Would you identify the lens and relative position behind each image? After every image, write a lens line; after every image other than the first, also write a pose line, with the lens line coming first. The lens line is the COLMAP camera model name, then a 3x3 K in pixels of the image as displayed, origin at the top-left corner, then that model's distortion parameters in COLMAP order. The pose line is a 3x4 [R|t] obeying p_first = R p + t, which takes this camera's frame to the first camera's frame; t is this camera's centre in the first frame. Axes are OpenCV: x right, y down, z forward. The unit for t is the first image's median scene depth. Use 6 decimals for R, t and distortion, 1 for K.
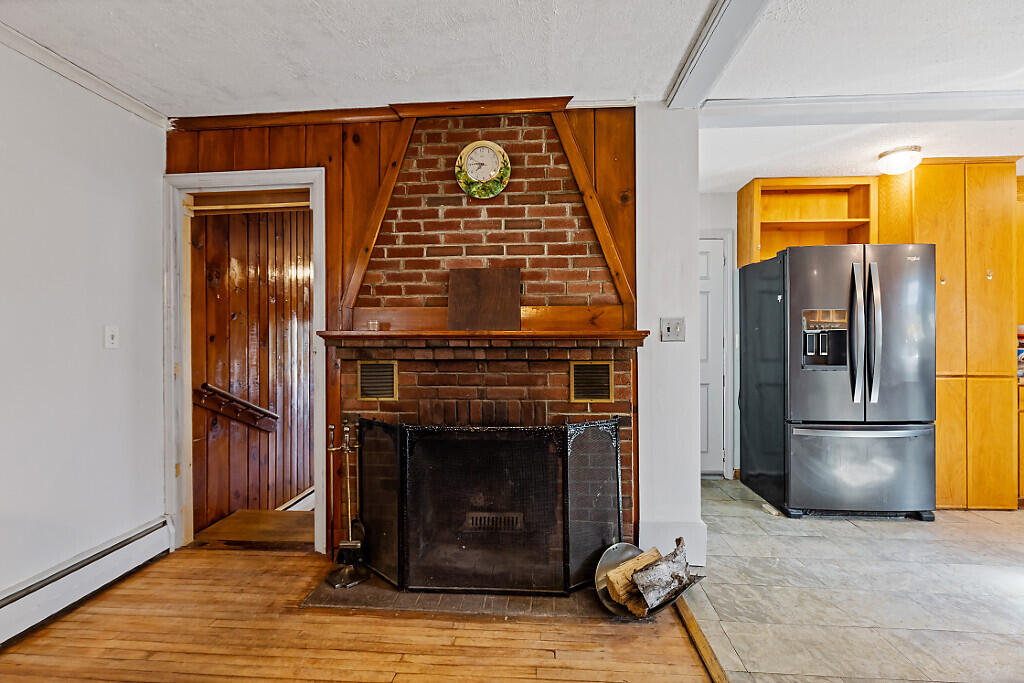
lens RADIAL K [[465.2, 0, 512.1], [0, 465.2, 340.0], [0, 0, 1]] dist [0.001417, 0.000489]
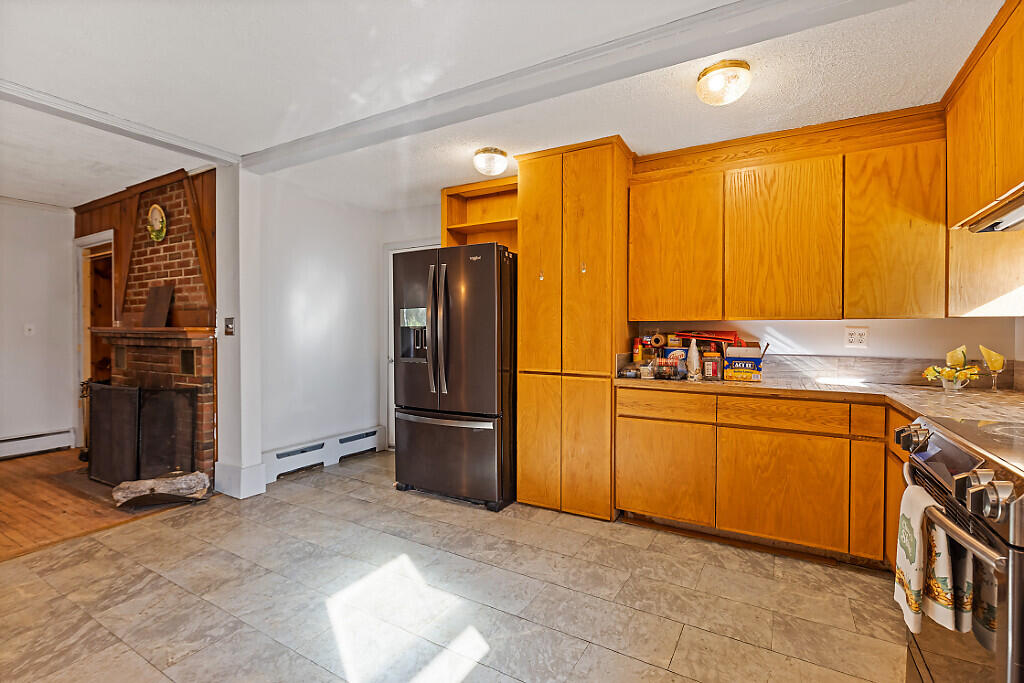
lens RADIAL K [[465.2, 0, 516.5], [0, 465.2, 338.2], [0, 0, 1]] dist [0.001417, 0.000489]
pose [[0.902078, 0.013721, -0.431354, 1.656300], [-0.005847, 0.999791, 0.019573, -0.020240], [0.431533, -0.015134, 0.901970, 0.115082]]
